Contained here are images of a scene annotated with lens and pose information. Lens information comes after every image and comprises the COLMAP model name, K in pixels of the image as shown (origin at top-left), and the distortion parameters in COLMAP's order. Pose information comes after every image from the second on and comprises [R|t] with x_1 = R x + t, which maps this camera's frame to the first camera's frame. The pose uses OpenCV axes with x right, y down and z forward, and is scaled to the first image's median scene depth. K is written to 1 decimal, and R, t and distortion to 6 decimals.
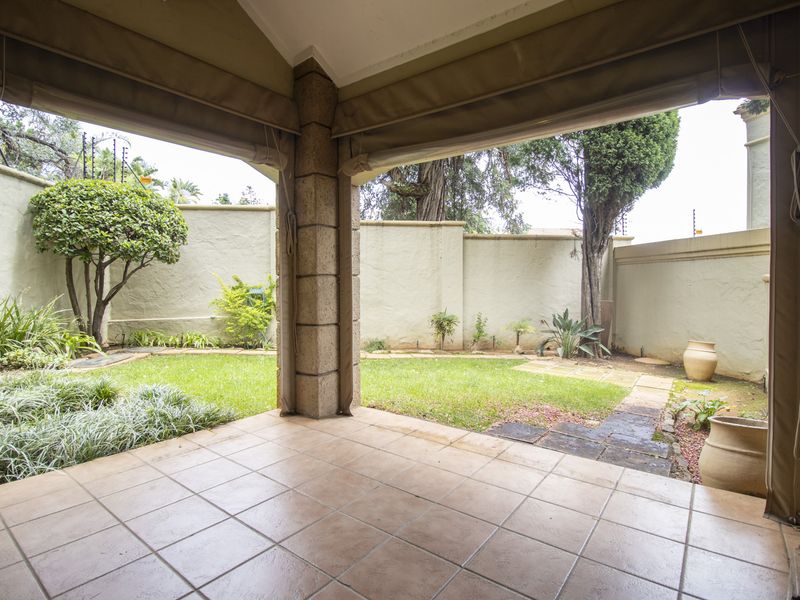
lens RADIAL K [[416.1, 0, 403.1], [0, 416.1, 294.7], [0, 0, 1]] dist [-0.004737, -0.002003]
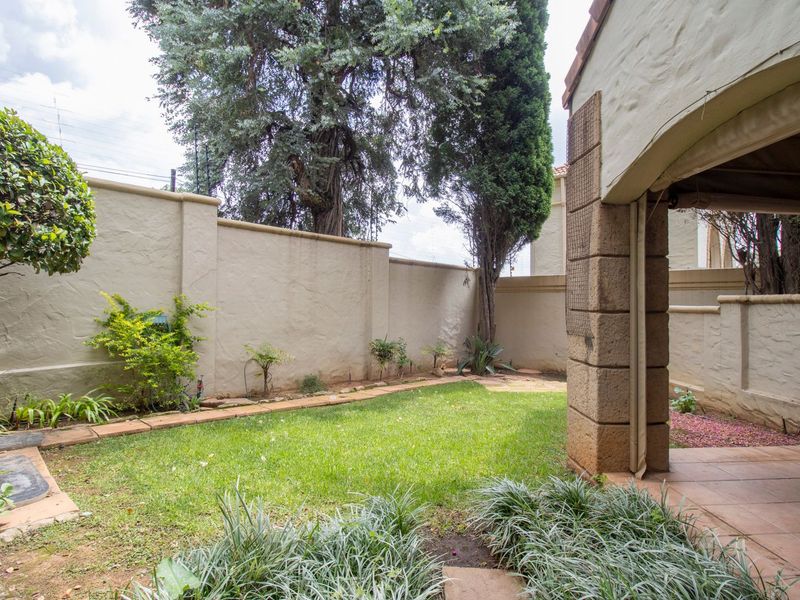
lens RADIAL K [[416.1, 0, 403.1], [0, 416.1, 294.7], [0, 0, 1]] dist [-0.004737, -0.002003]
pose [[0.774755, 0.023843, 0.631812, -0.450042], [0.002713, 0.999154, -0.041032, -0.019225], [-0.632256, 0.033504, 0.774035, 0.242179]]
